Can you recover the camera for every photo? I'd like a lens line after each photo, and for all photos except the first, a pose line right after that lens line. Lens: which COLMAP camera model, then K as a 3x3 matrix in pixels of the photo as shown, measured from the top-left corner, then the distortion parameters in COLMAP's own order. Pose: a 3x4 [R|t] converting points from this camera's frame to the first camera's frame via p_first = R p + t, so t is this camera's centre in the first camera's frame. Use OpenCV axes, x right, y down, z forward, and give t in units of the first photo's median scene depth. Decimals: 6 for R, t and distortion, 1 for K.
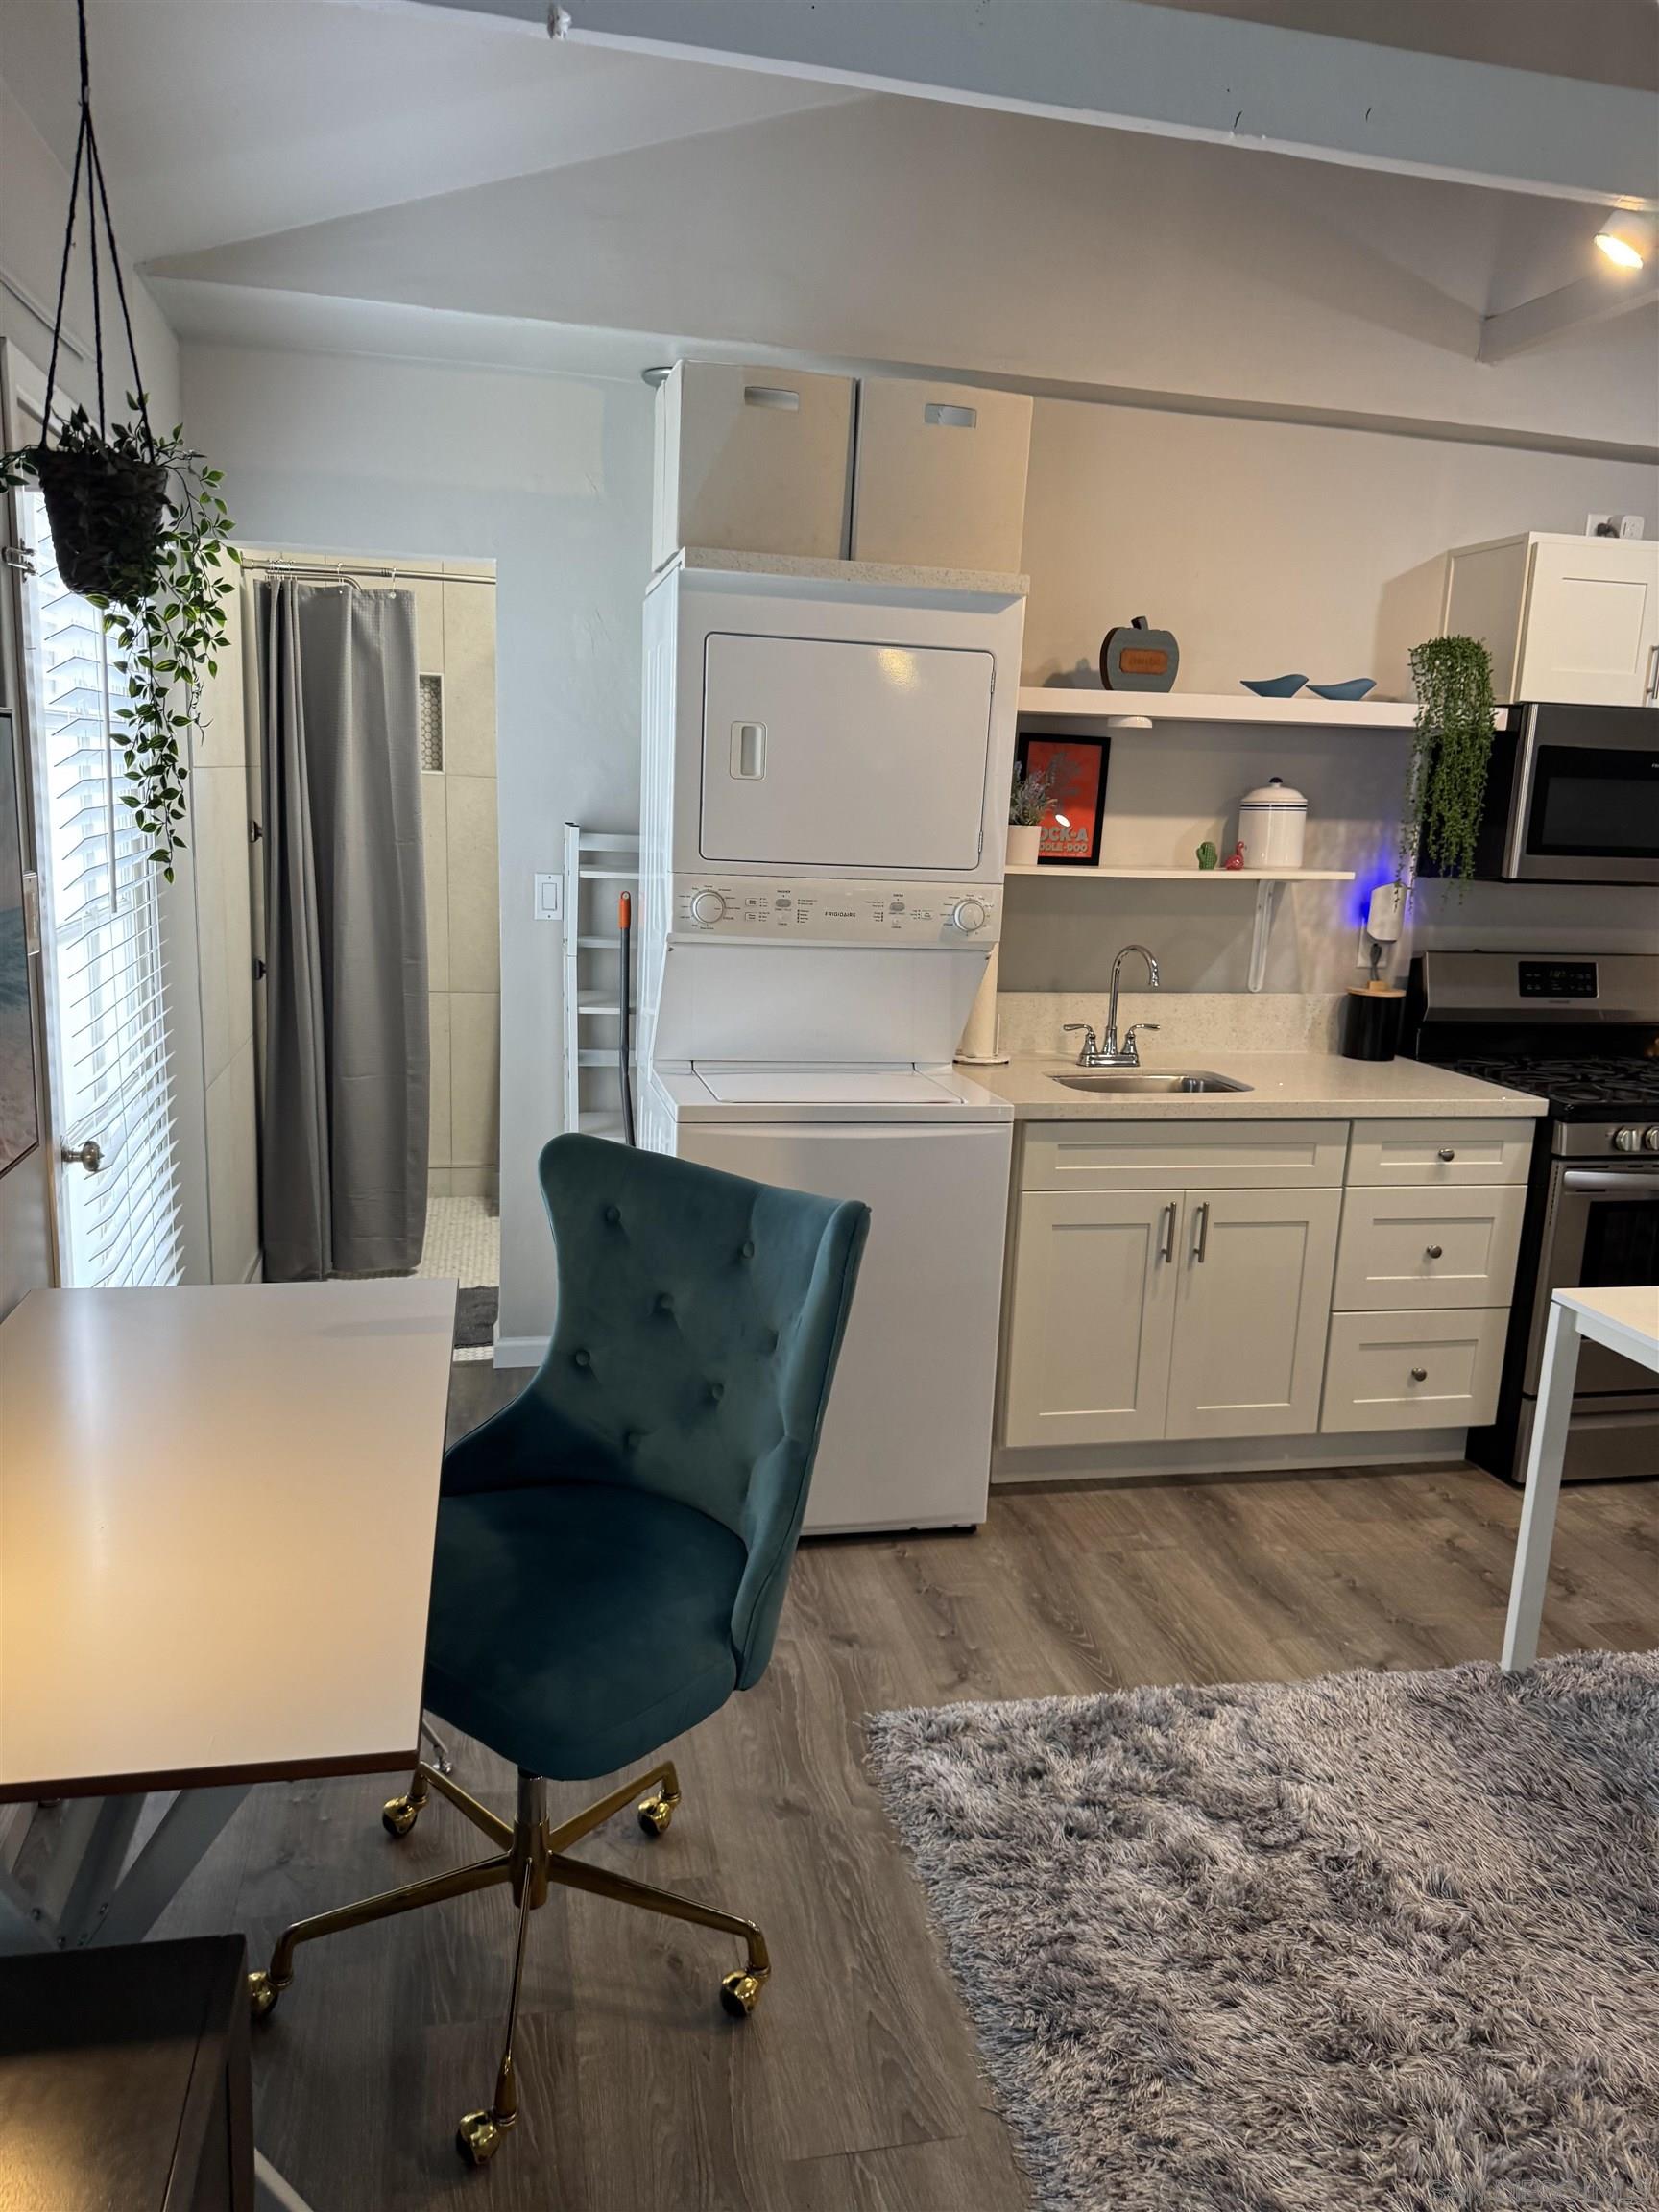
lens RADIAL K [[1559.4, 0, 822.7], [0, 1559.4, 1117.1], [0, 0, 1]] dist [0.057067, -0.071475]
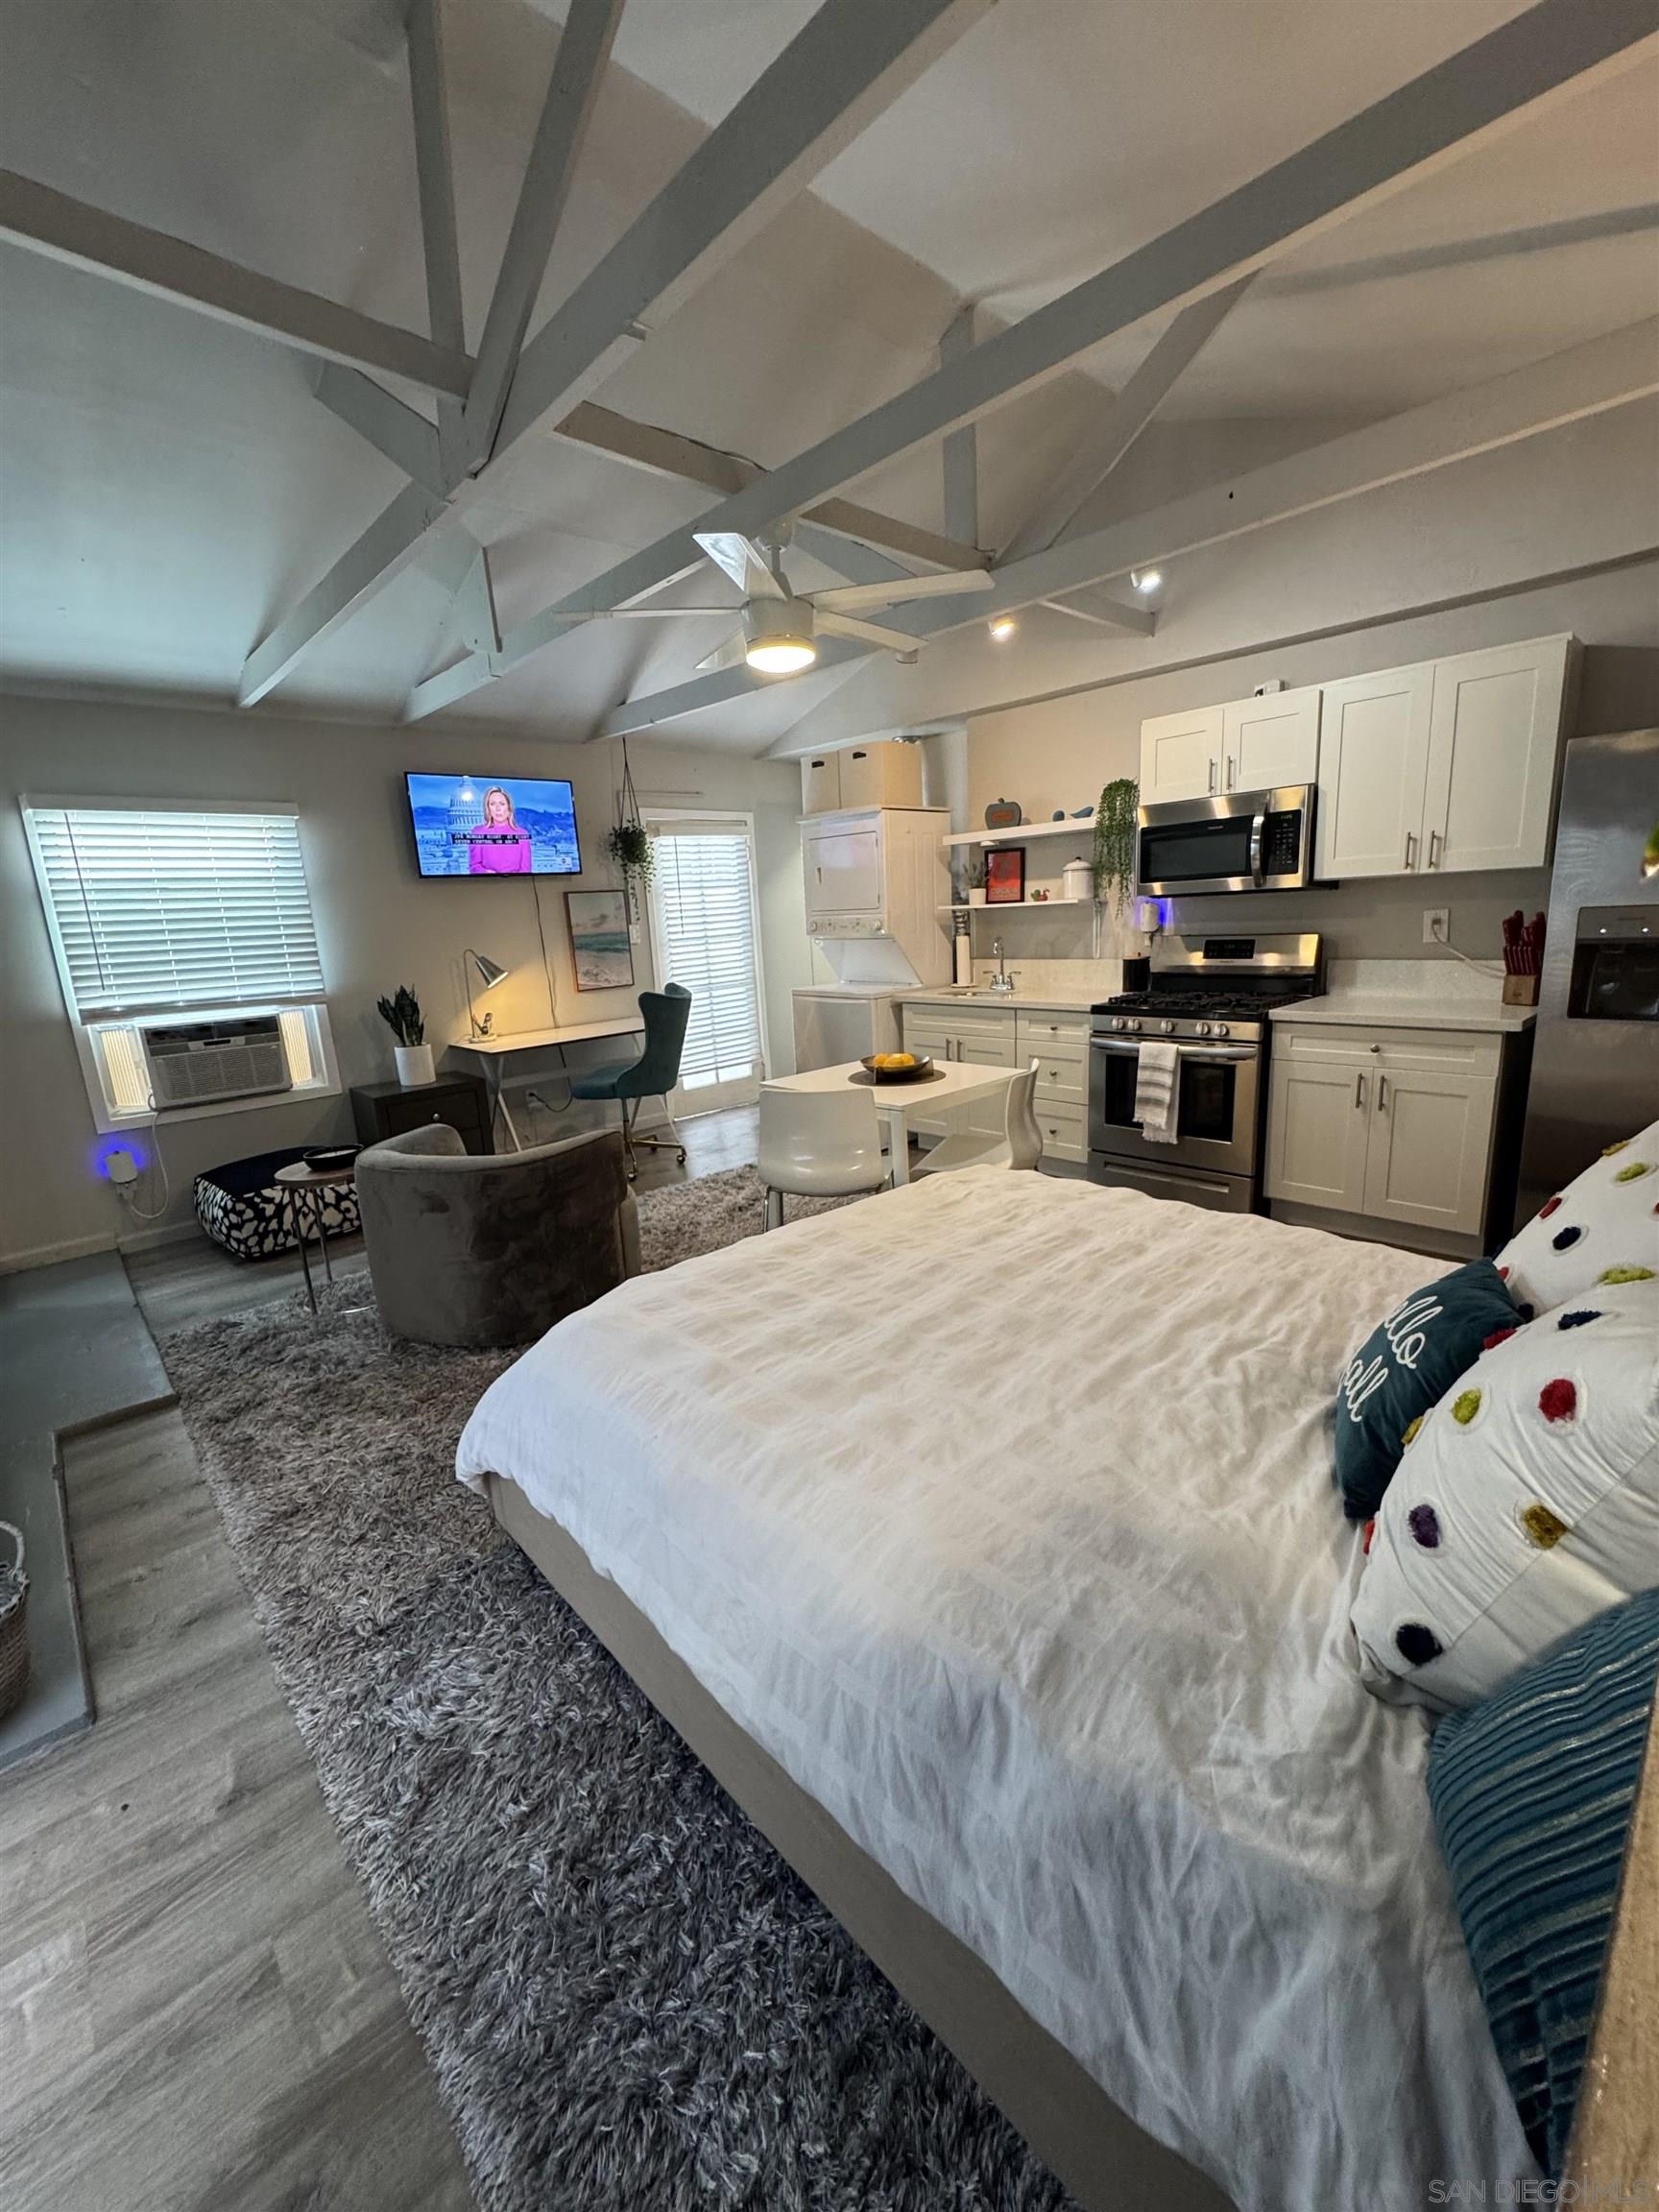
lens RADIAL K [[884.6, 0, 828.1], [0, 884.6, 1101.2], [0, 0, 1]] dist [-0.004540, 0.001132]
pose [[0.514014, 0.117799, -0.849655, 1.271709], [-0.104409, 0.991752, 0.074335, 0.066041], [0.851404, 0.050503, 0.522074, 0.101789]]
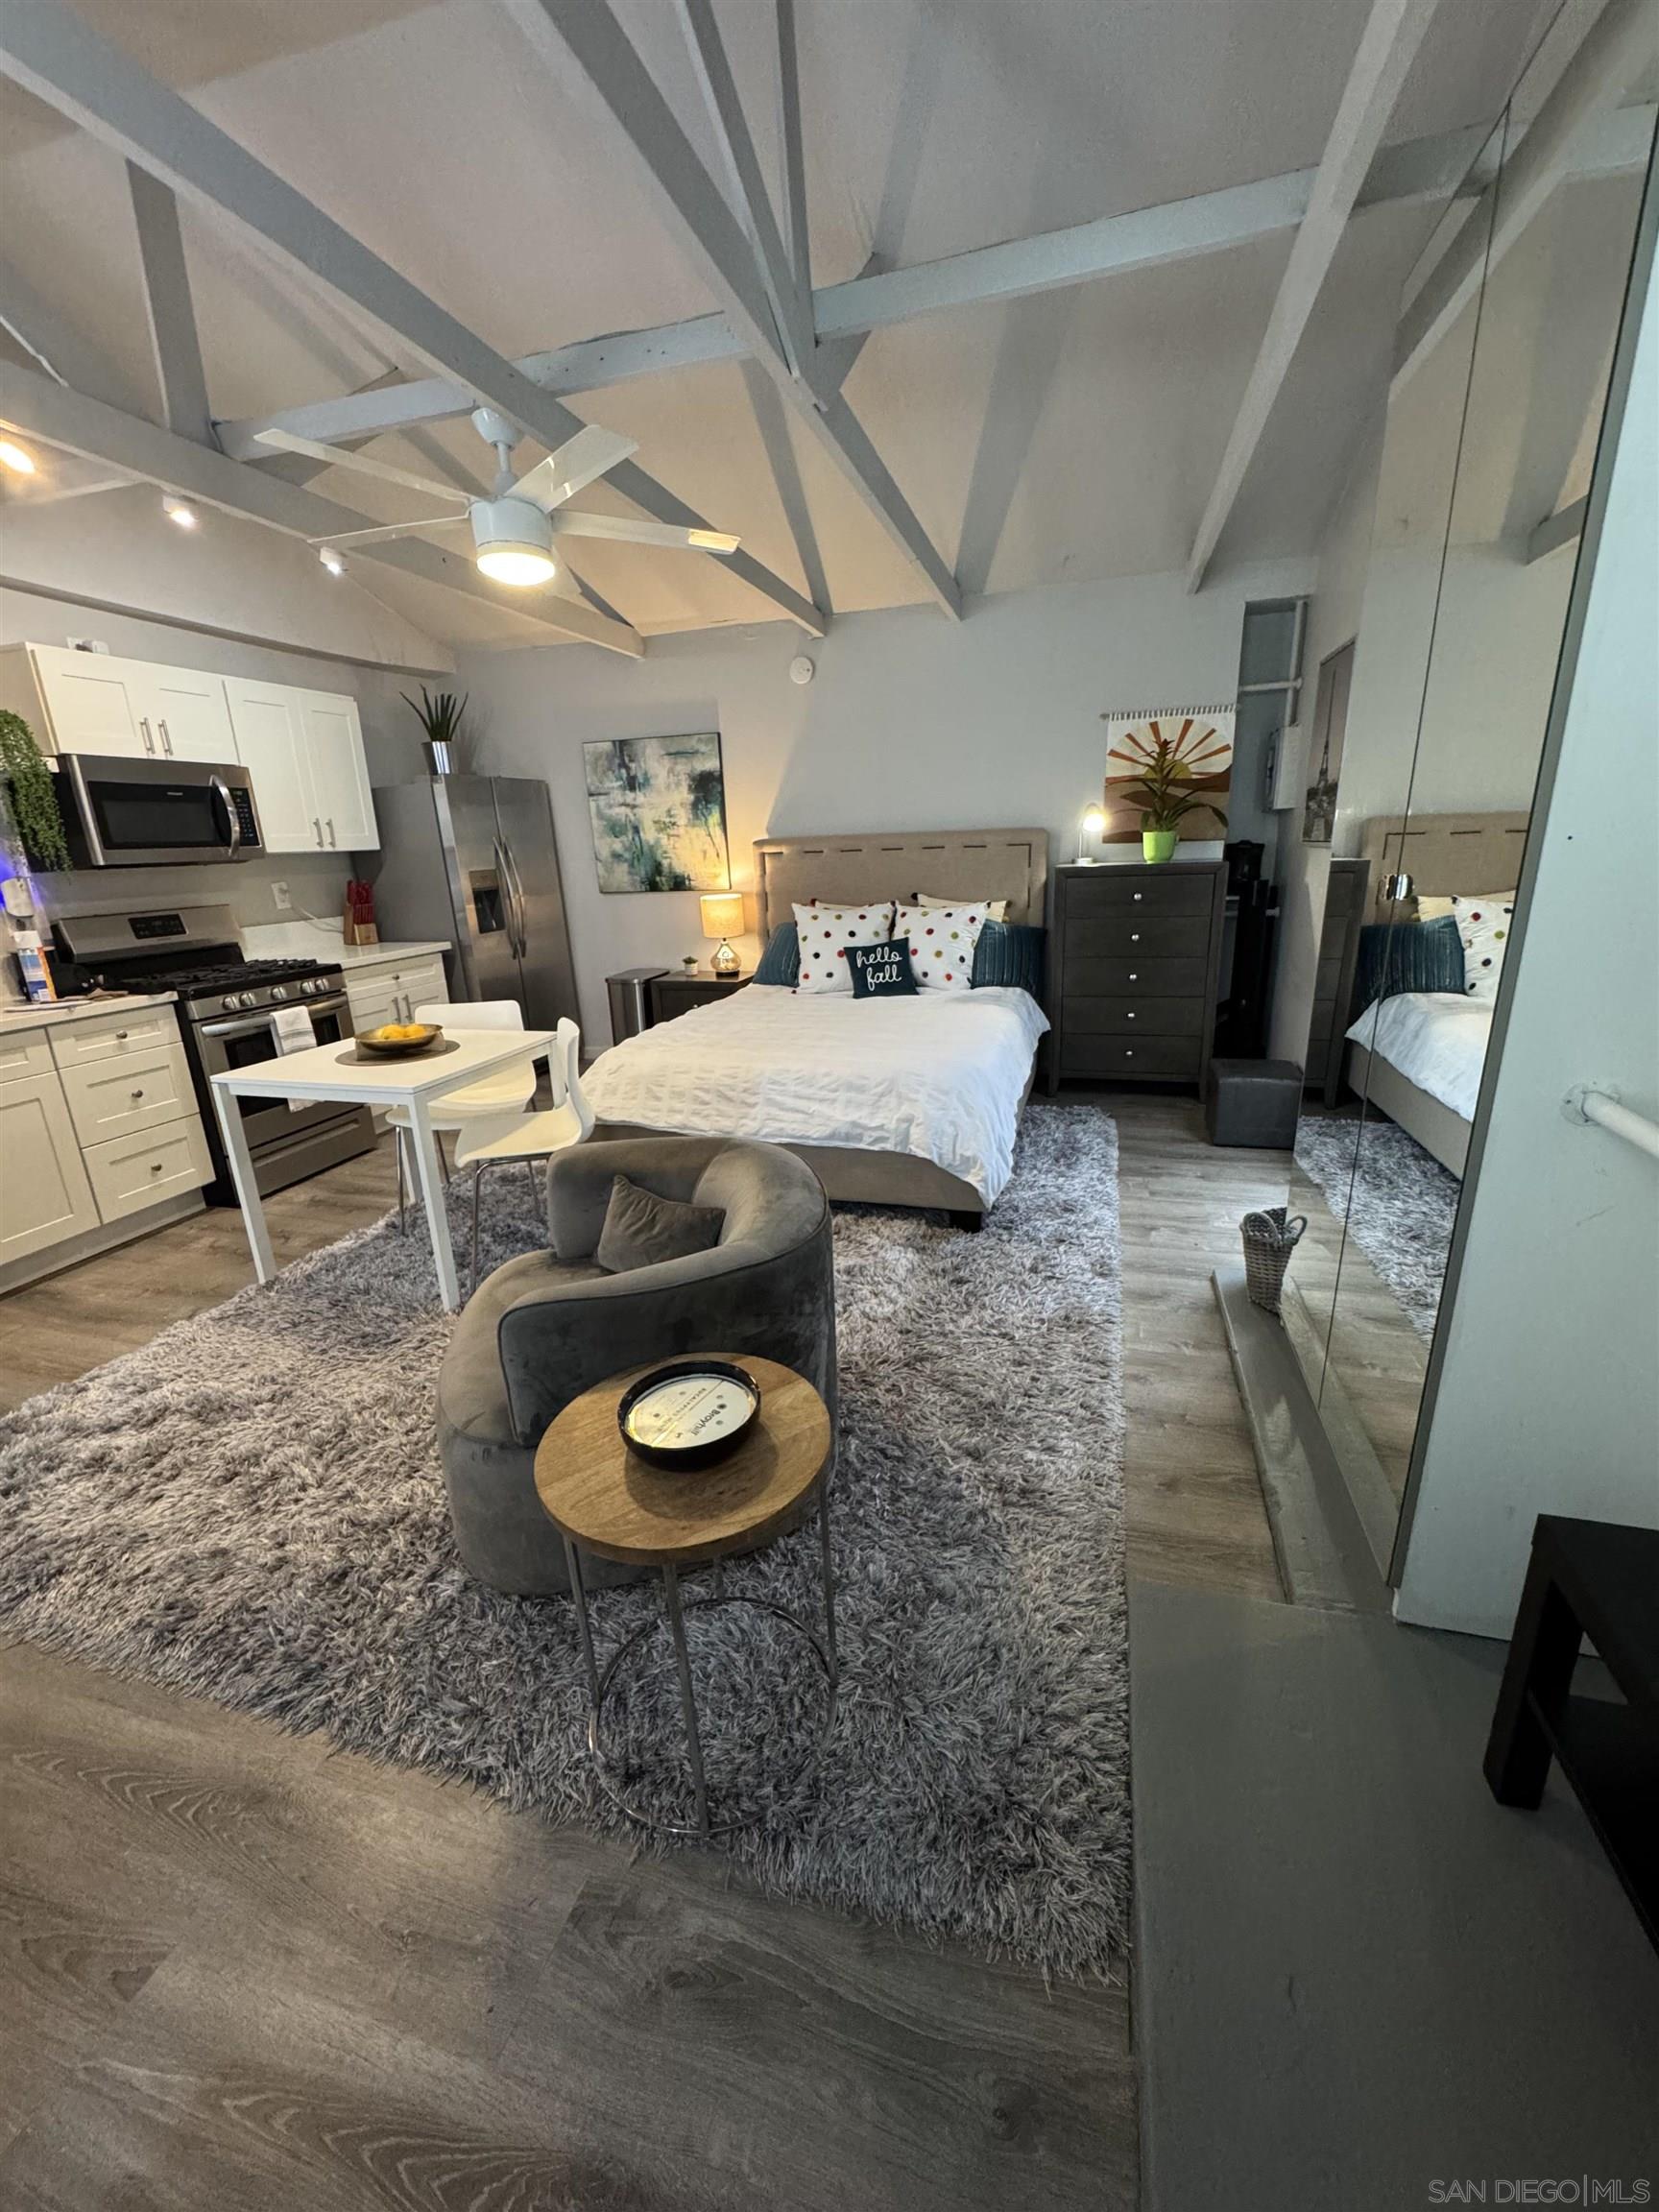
lens RADIAL K [[884.6, 0, 828.1], [0, 884.6, 1101.2], [0, 0, 1]] dist [-0.004540, 0.001132]
pose [[0.474189, -0.300537, 0.827540, -0.037000], [0.230961, 0.949479, 0.212479, 0.063468], [-0.849589, 0.090374, 0.519645, -0.099061]]
